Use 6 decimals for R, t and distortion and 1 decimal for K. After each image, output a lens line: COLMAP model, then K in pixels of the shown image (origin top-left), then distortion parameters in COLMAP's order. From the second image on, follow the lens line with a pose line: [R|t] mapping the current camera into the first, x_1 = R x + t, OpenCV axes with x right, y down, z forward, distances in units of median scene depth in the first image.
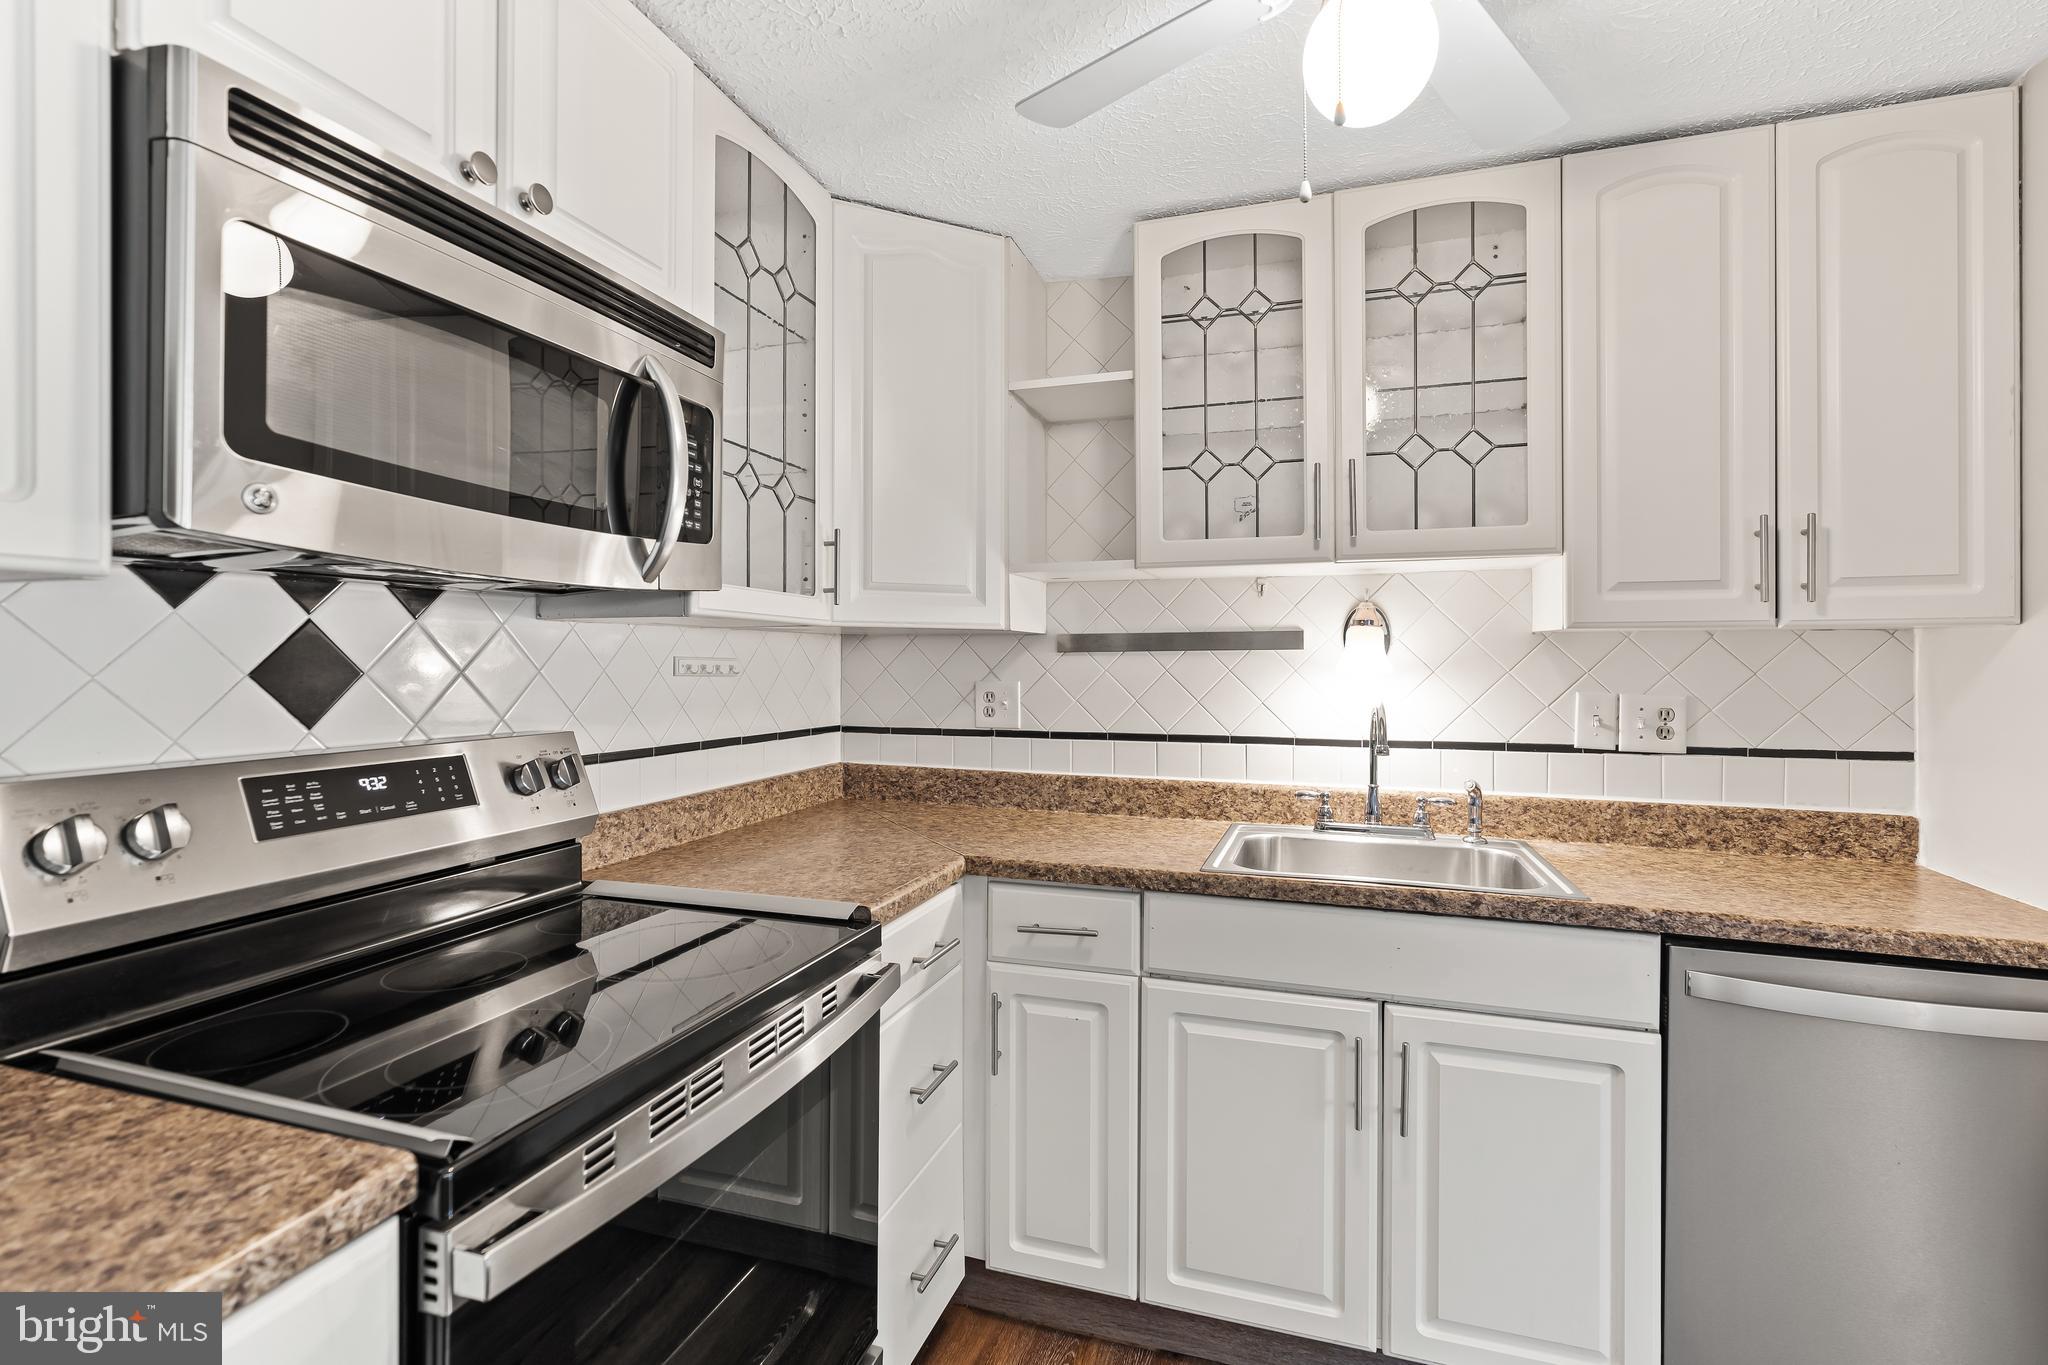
lens RADIAL K [[929.3, 0, 1021.6], [0, 929.3, 659.1], [0, 0, 1]] dist [-0.010400, 0.004750]
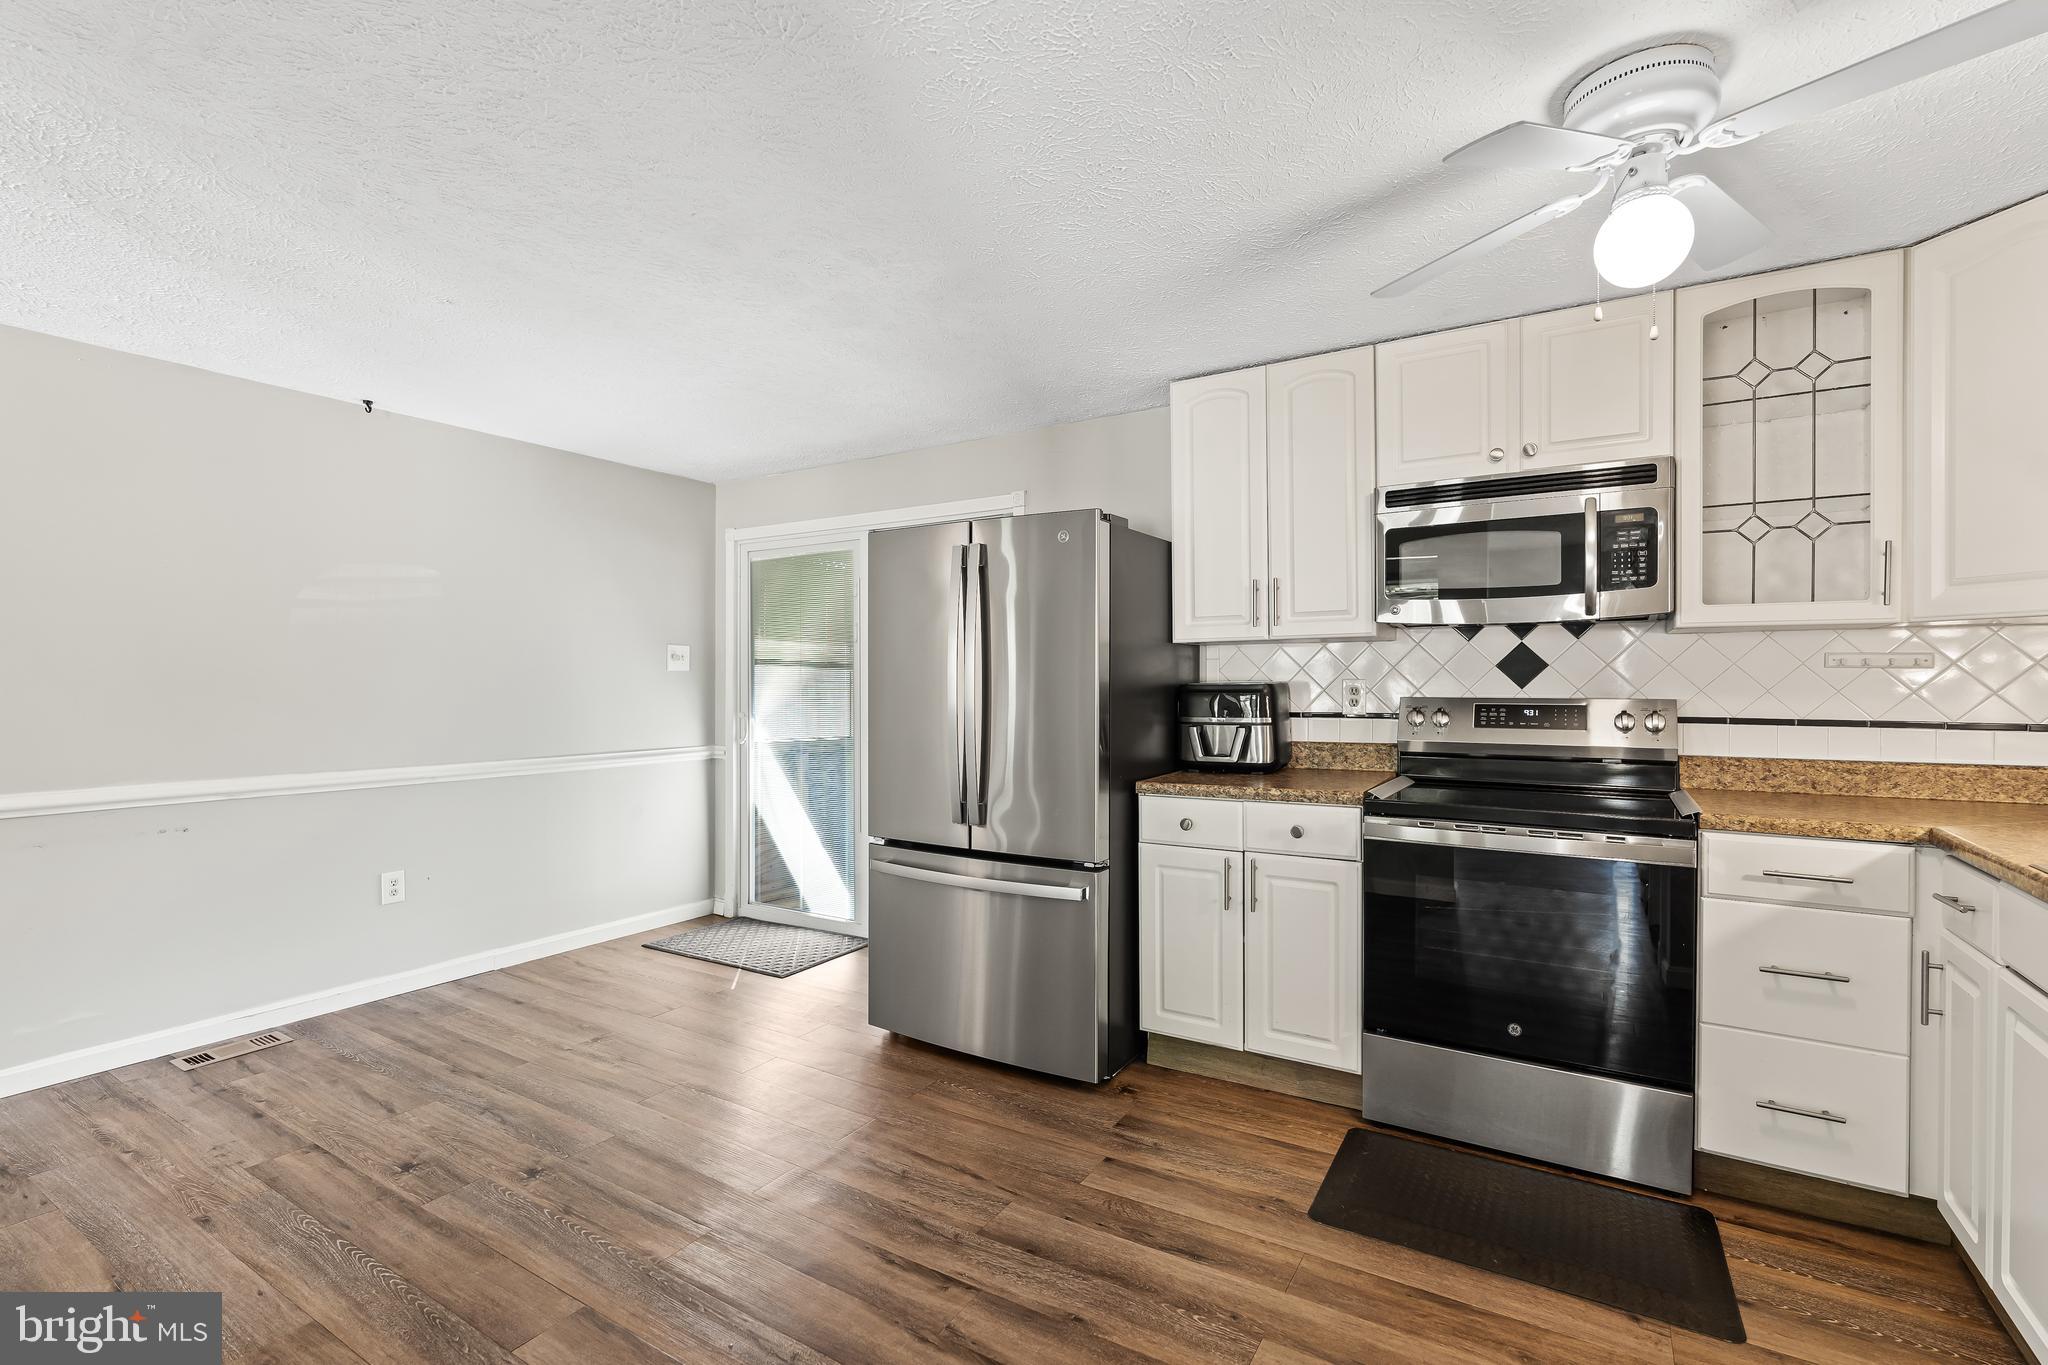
lens RADIAL K [[929.3, 0, 1022.5], [0, 929.3, 683.6], [0, 0, 1]] dist [-0.010400, 0.004750]
pose [[-0.238310, 0.003291, -0.971183, 1.336773], [0.004718, 0.999986, 0.002231, 0.037687], [0.971178, -0.004051, -0.238323, 0.237354]]
